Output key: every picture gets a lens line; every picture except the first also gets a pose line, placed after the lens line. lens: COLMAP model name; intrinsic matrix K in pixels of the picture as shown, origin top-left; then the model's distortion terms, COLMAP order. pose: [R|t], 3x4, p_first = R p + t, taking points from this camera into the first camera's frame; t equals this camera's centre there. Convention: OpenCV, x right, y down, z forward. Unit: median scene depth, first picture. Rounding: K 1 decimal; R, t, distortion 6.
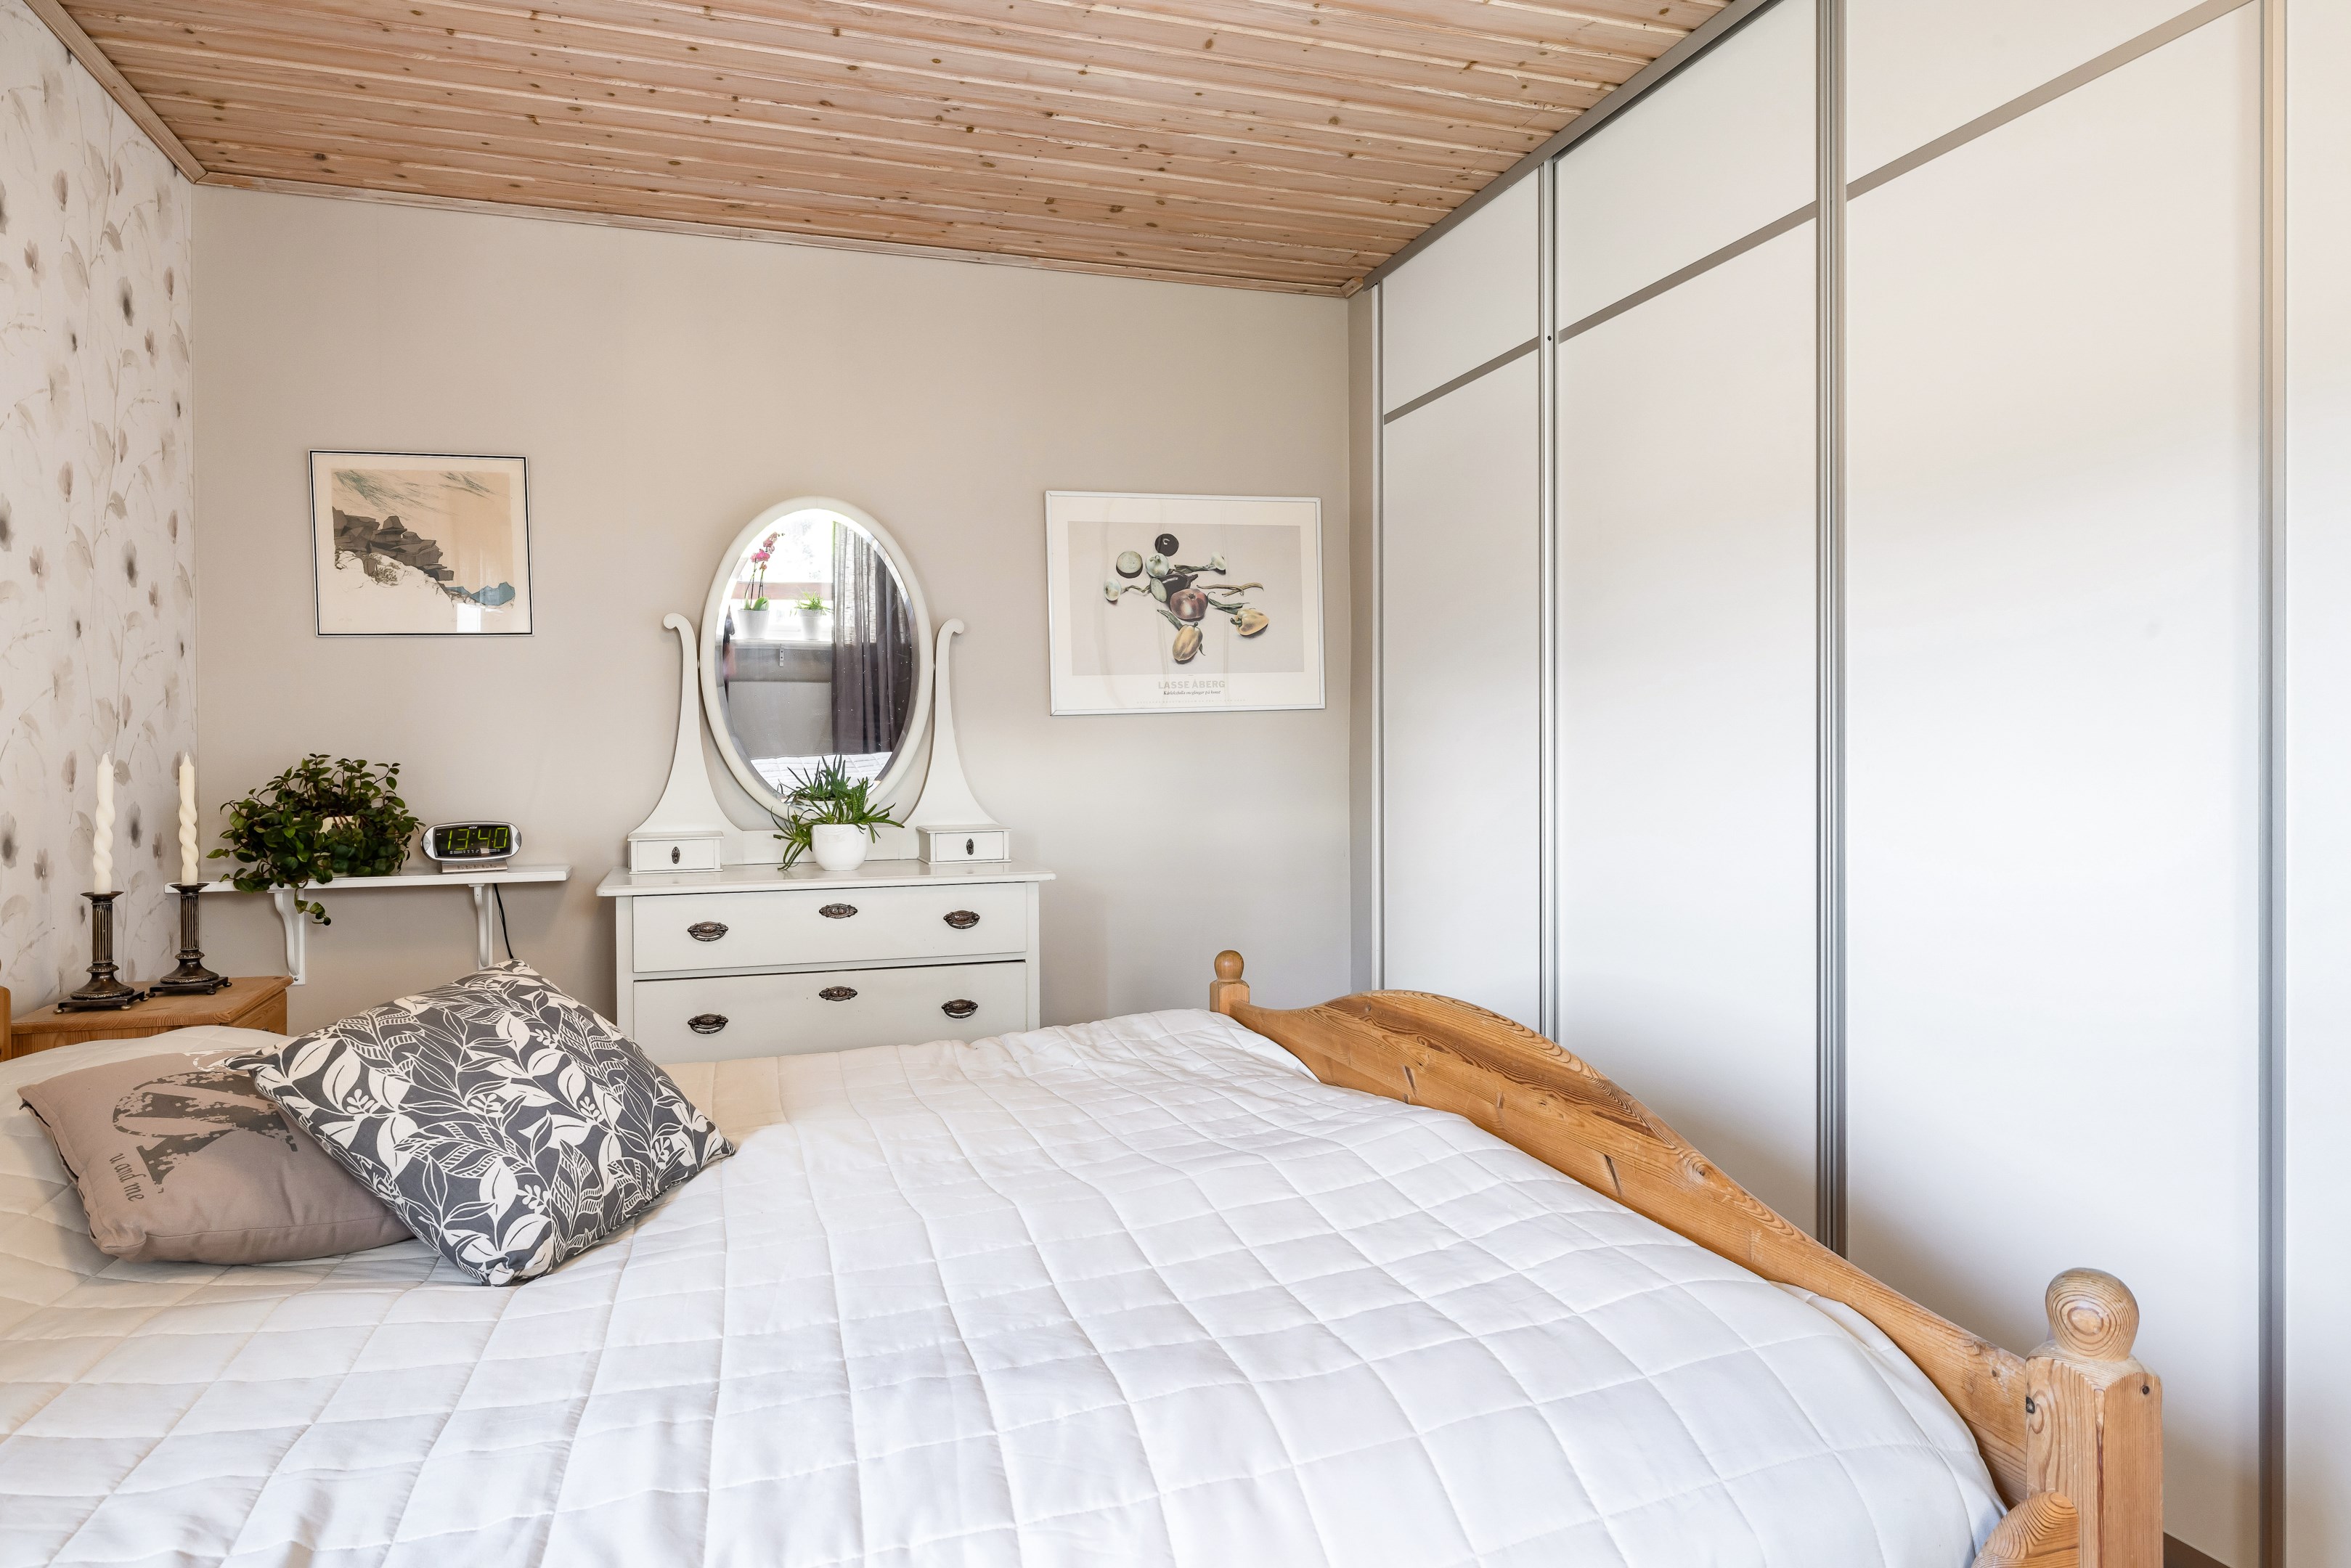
lens RADIAL K [[1405.6, 0, 1177.8], [0, 1405.6, 770.7], [0, 0, 1]] dist [-0.000554, -0.001320]
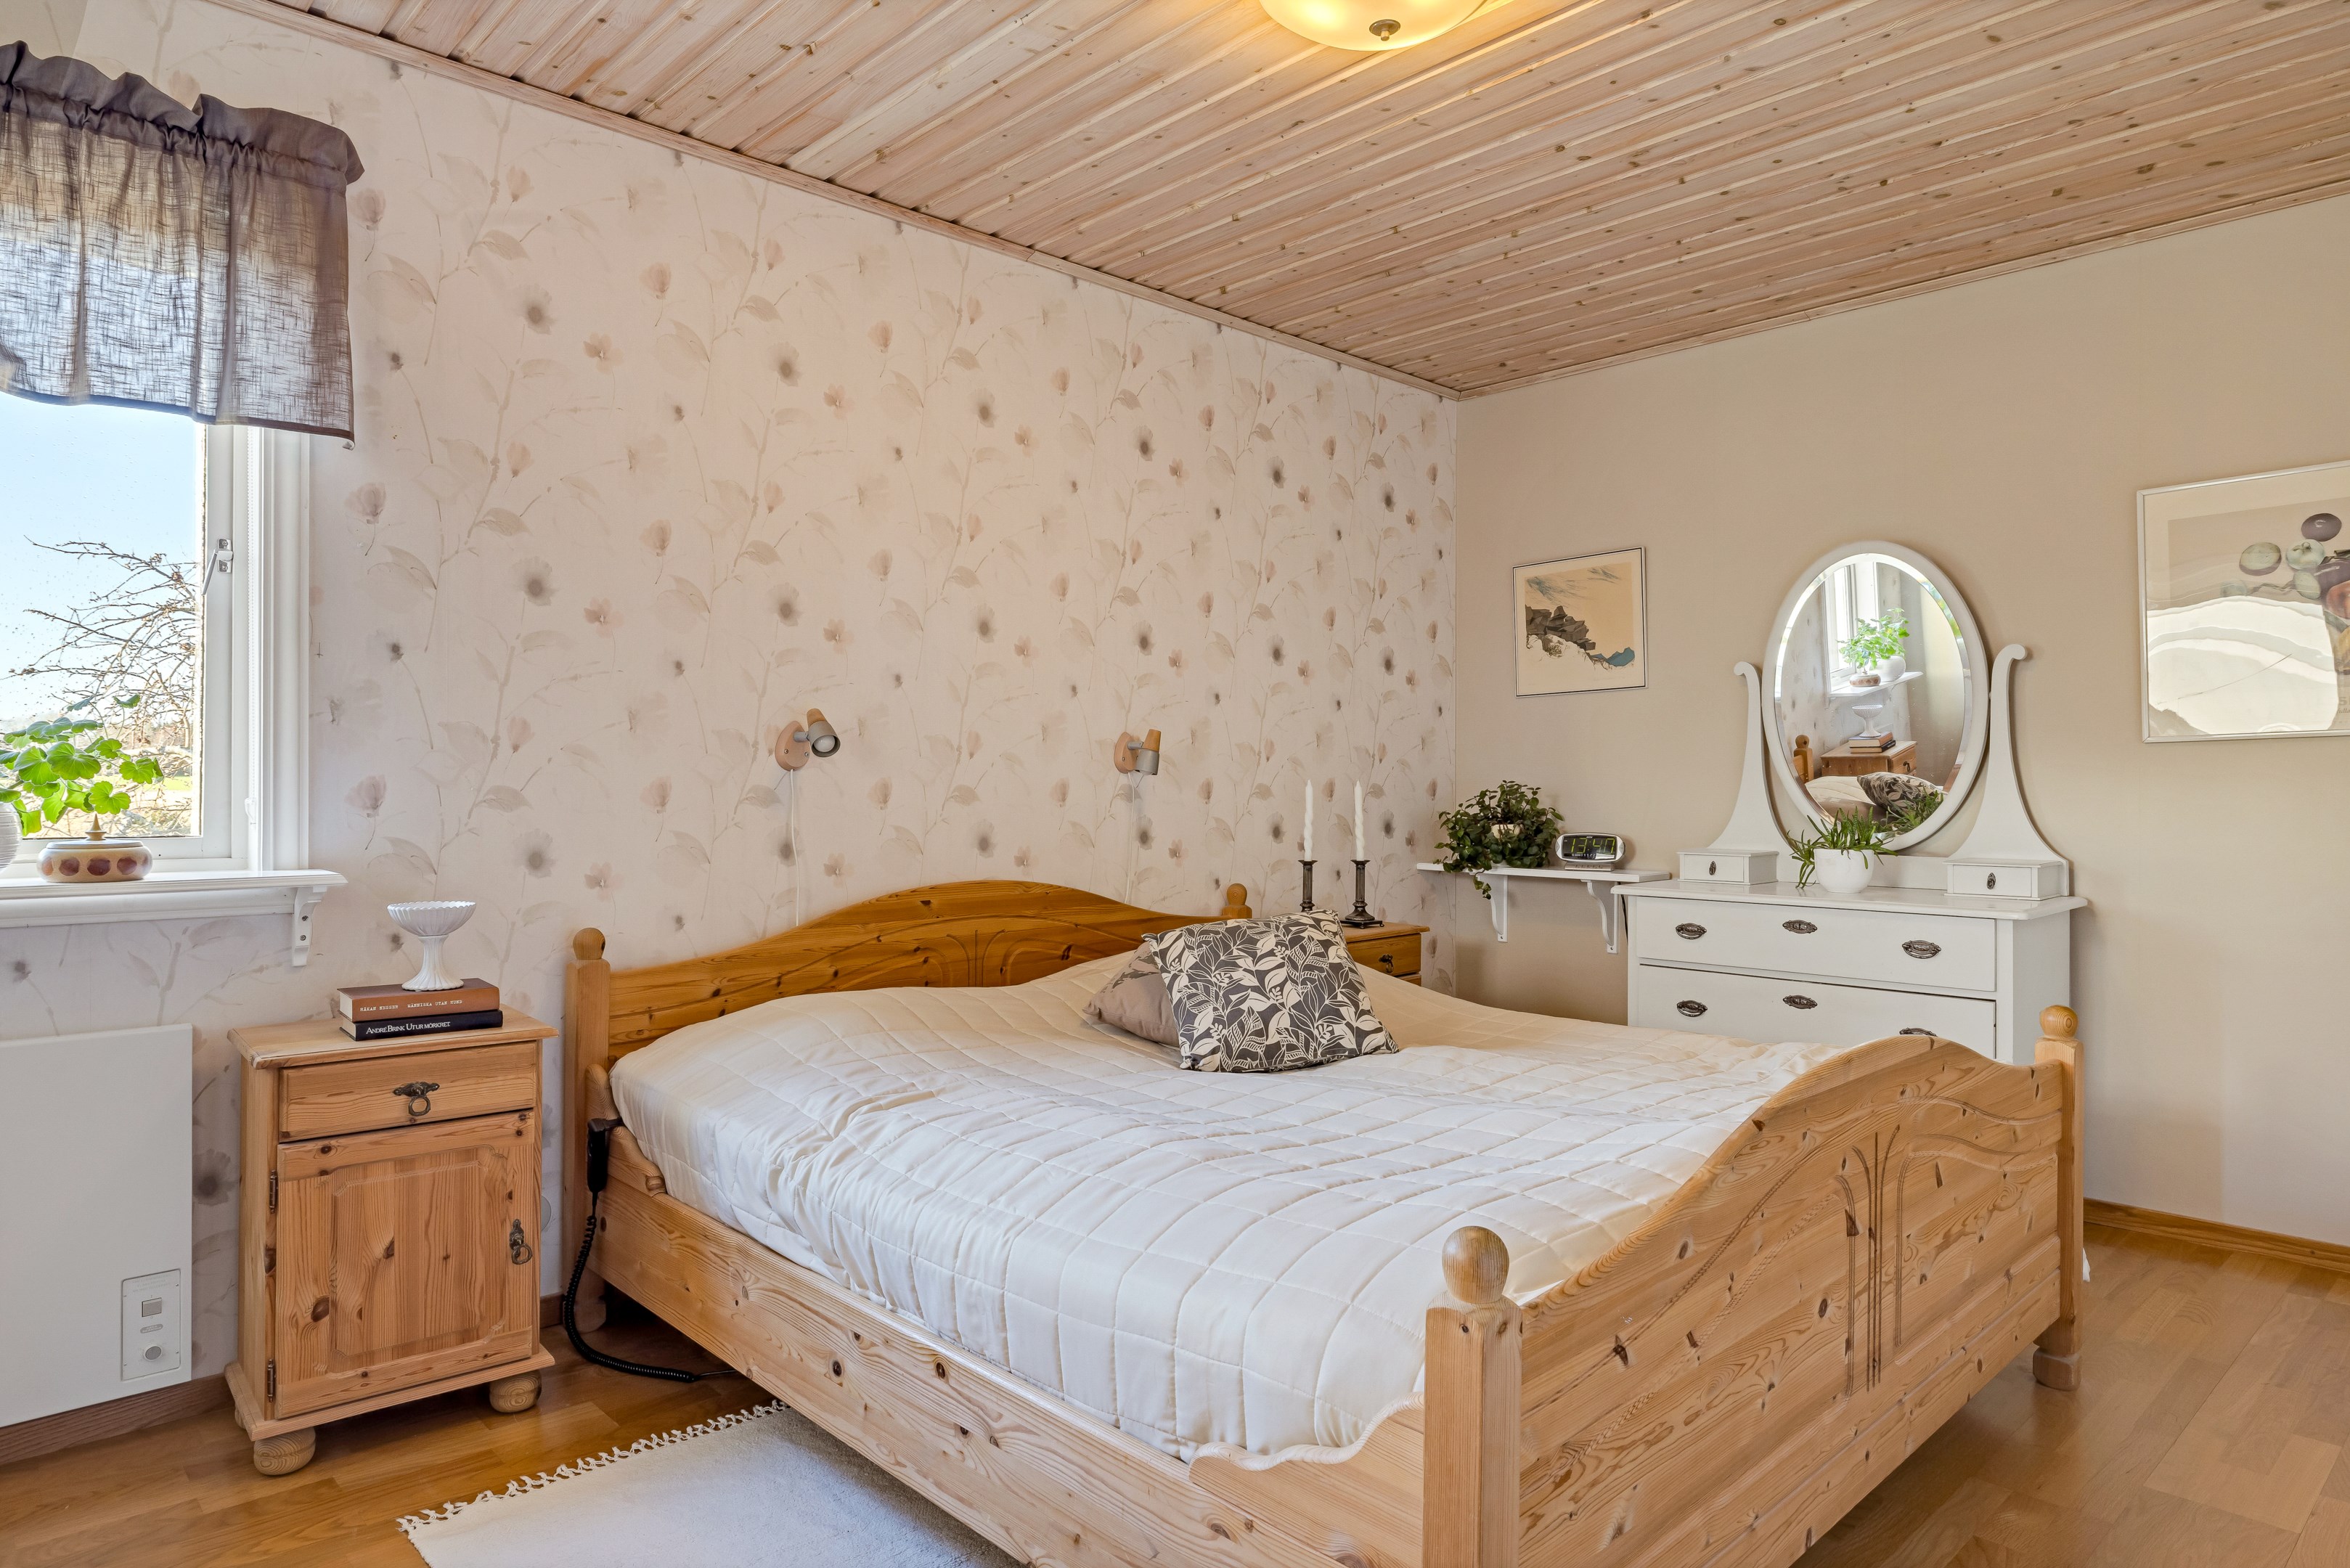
lens RADIAL K [[1399.8, 0, 1175.0], [0, 1399.8, 784.0], [0, 0, 1]] dist [-0.002617, 0.001186]
pose [[0.431202, 0.009933, -0.902201, 0.522700], [-0.016878, 0.999853, 0.002942, -0.006698], [0.902098, 0.013959, 0.431306, 0.083410]]
